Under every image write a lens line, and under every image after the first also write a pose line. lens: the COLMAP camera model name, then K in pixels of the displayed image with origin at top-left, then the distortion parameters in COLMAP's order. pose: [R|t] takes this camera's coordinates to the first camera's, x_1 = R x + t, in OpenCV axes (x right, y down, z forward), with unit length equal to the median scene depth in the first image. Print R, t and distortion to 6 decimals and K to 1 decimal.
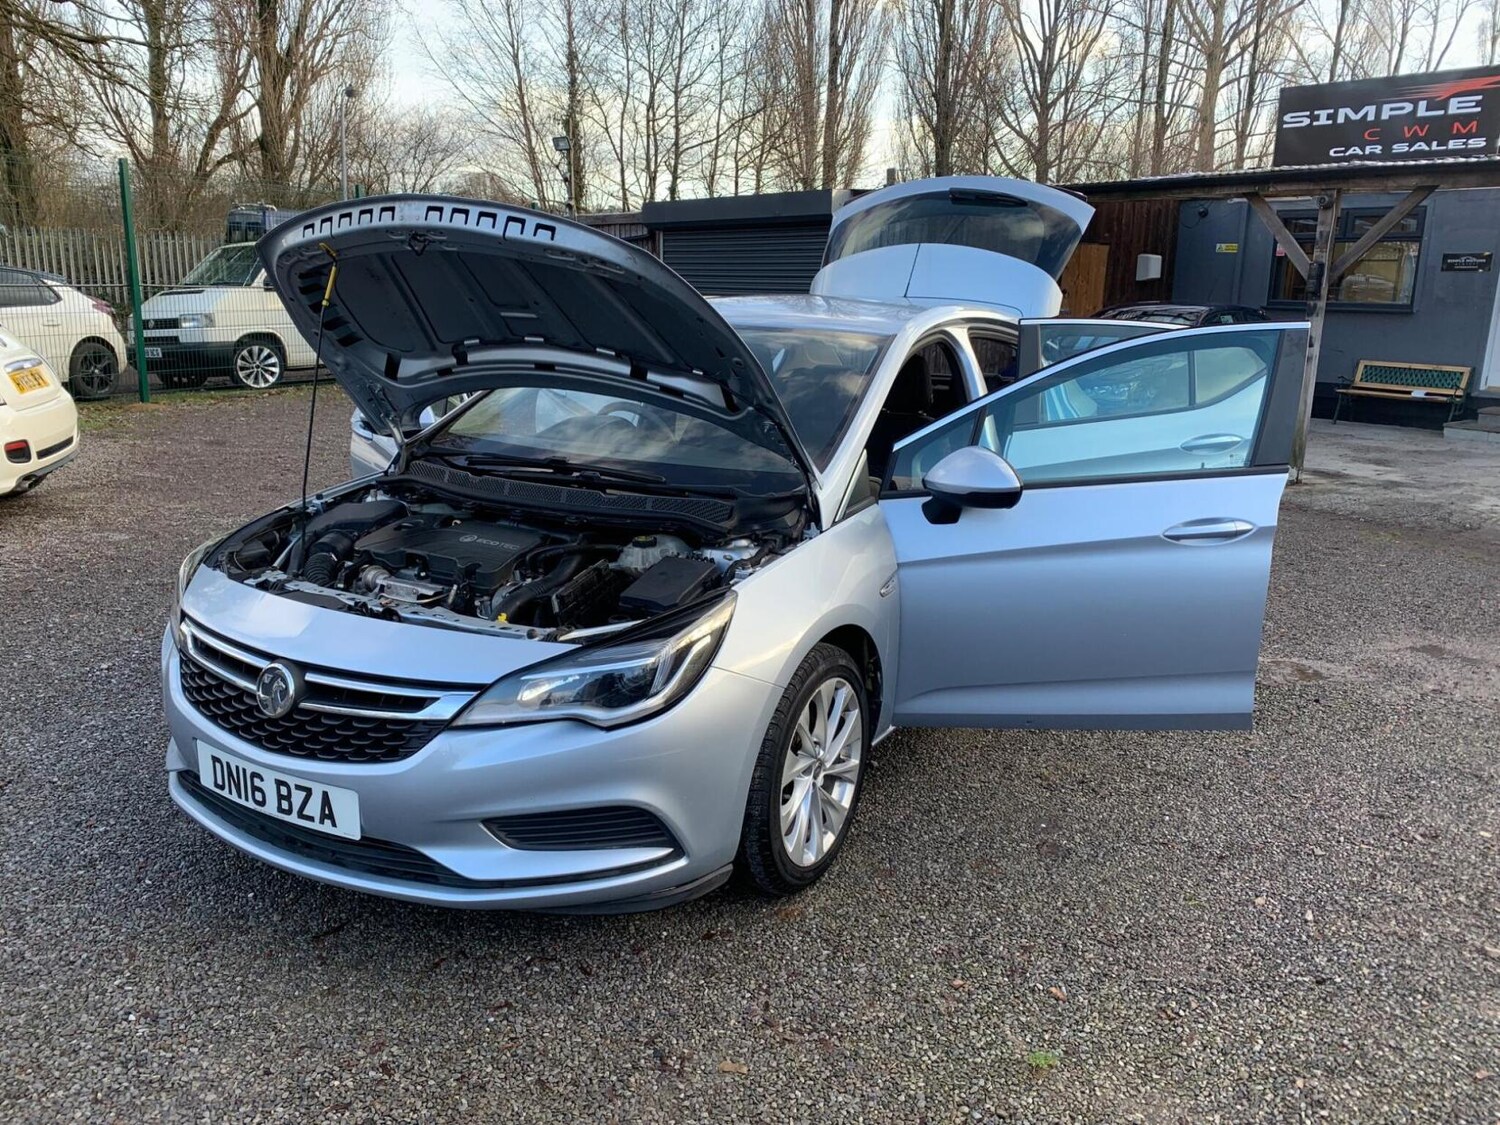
lens RADIAL K [[1143.4, 0, 761.9], [0, 1143.4, 535.4], [0, 0, 1]] dist [0.006897, -0.005191]
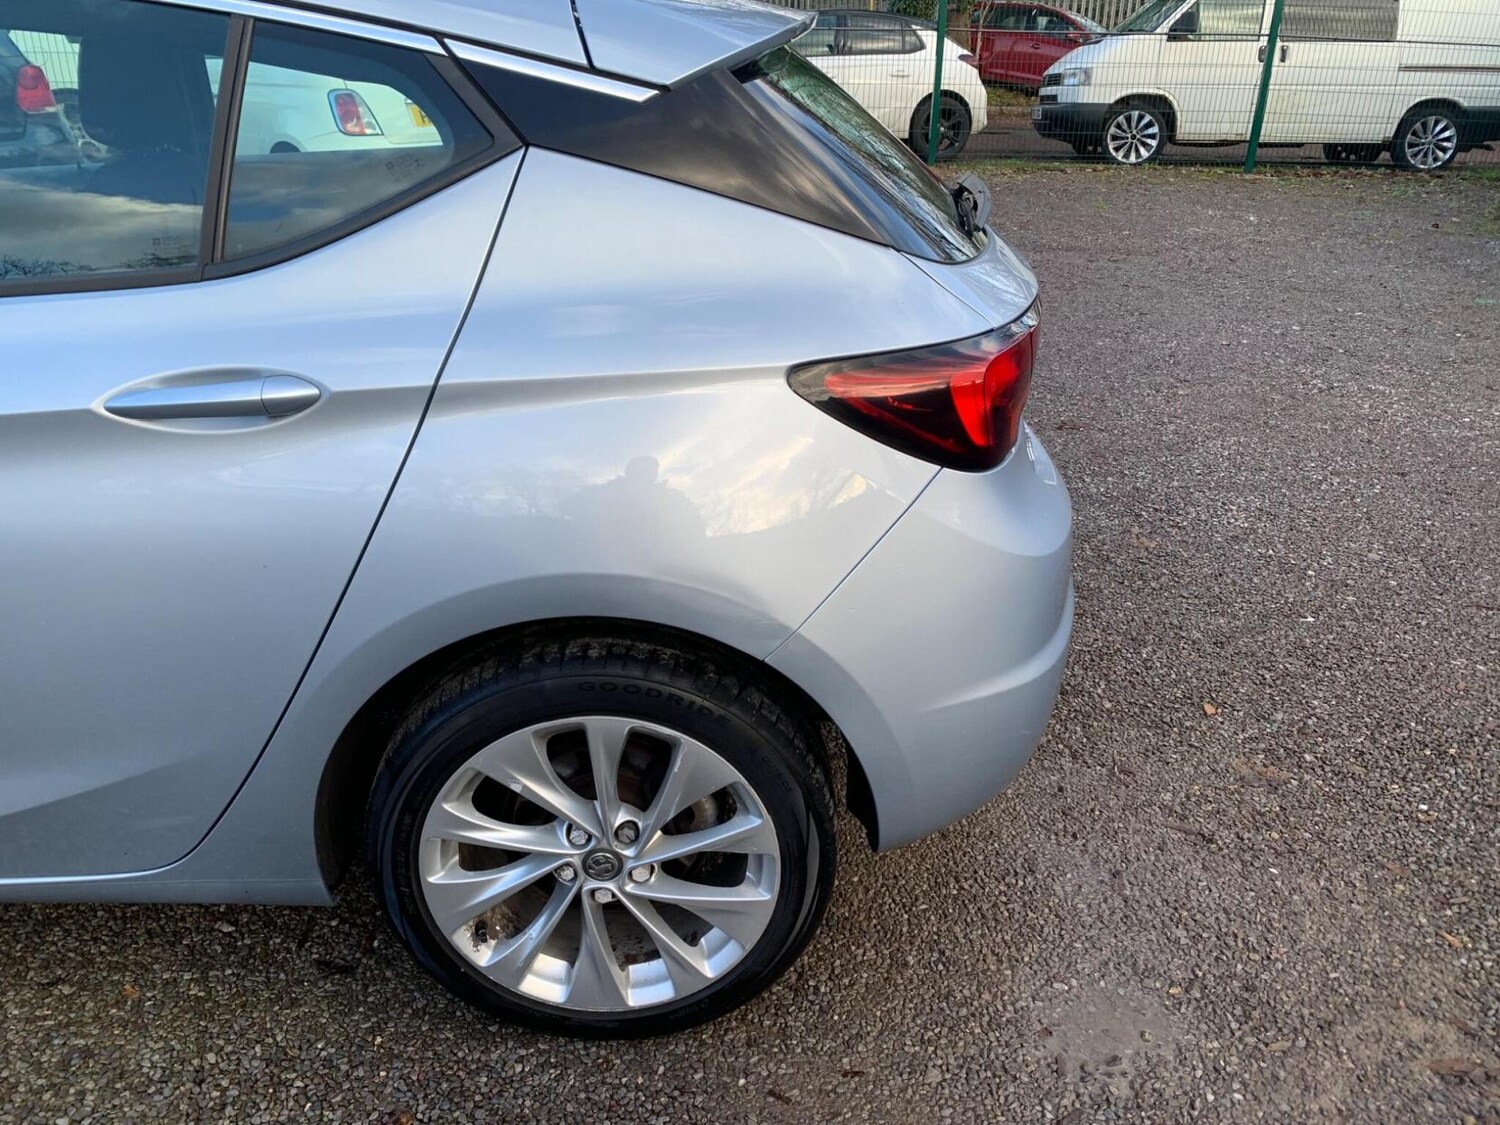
lens RADIAL K [[1143.4, 0, 747.5], [0, 1143.4, 538.7], [0, 0, 1]] dist [0.006897, -0.005191]
pose [[0.488806, 0.339318, -0.803699, 0.891609], [-0.186939, 0.940599, 0.283421, -0.259816], [0.852128, 0.011705, 0.523202, 1.525283]]
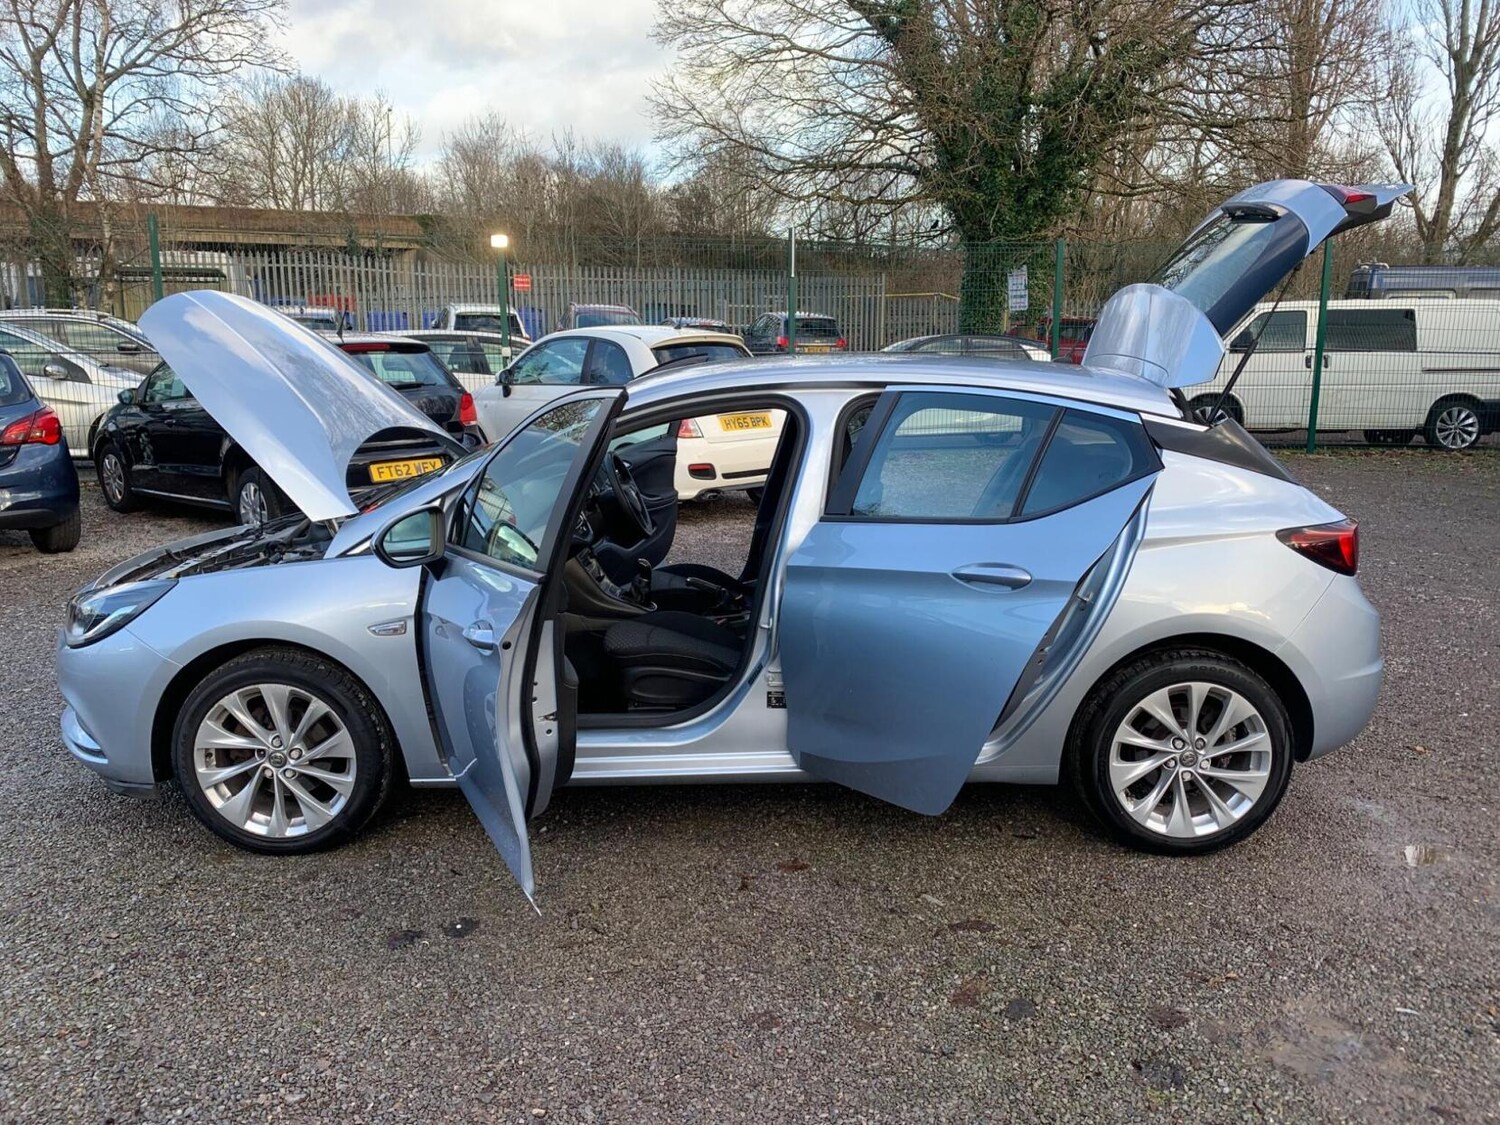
lens RADIAL K [[1143.4, 0, 751.6], [0, 1143.4, 559.2], [0, 0, 1]] dist [0.006897, -0.005191]
pose [[0.470498, 0.148065, -0.869890, 1.261980], [-0.174053, 0.982026, 0.073011, -0.162604], [0.865065, 0.117056, 0.487812, 0.764151]]
